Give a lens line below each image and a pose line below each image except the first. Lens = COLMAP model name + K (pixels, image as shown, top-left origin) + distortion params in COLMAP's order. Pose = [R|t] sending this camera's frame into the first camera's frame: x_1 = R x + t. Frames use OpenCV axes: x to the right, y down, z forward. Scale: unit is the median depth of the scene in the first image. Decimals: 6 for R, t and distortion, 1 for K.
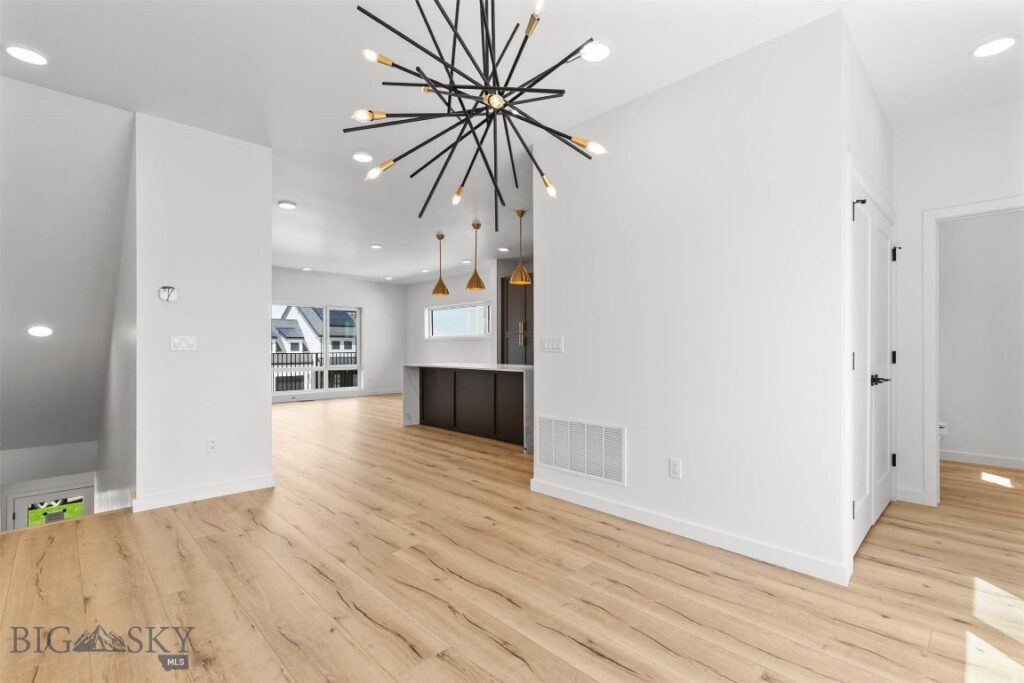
lens RADIAL K [[462.7, 0, 513.9], [0, 462.7, 344.9], [0, 0, 1]] dist [0.010671, -0.001343]
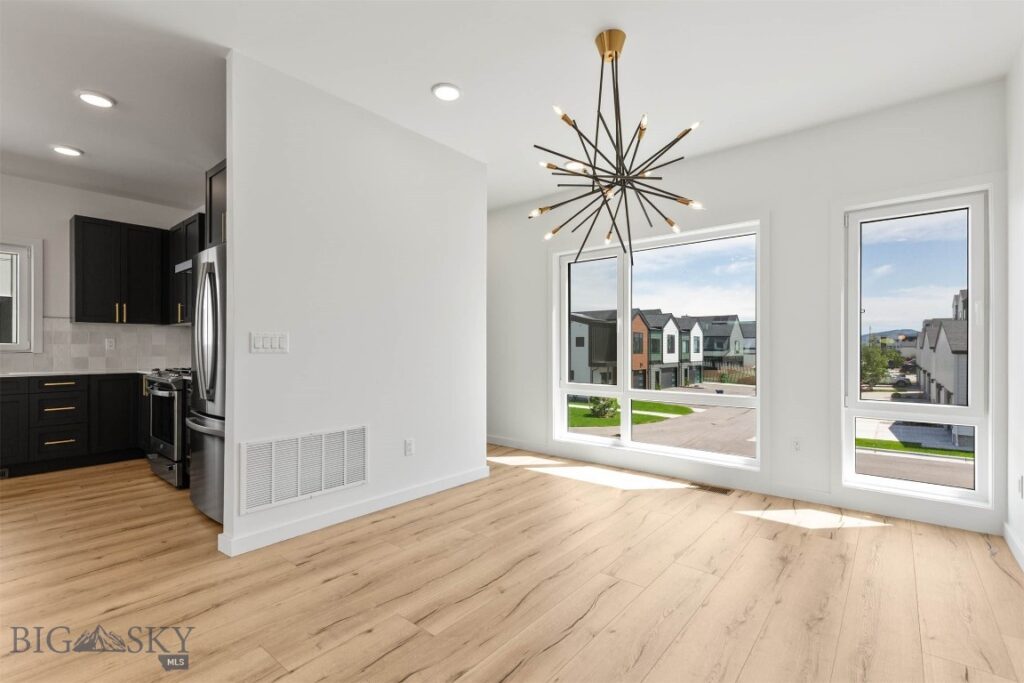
lens RADIAL K [[462.7, 0, 513.2], [0, 462.7, 346.7], [0, 0, 1]] dist [0.010671, -0.001343]
pose [[-0.100914, 0.000063, 0.994895, -0.878545], [-0.010274, 0.999947, -0.001106, 0.002645], [-0.994842, -0.010333, -0.100908, 0.849025]]
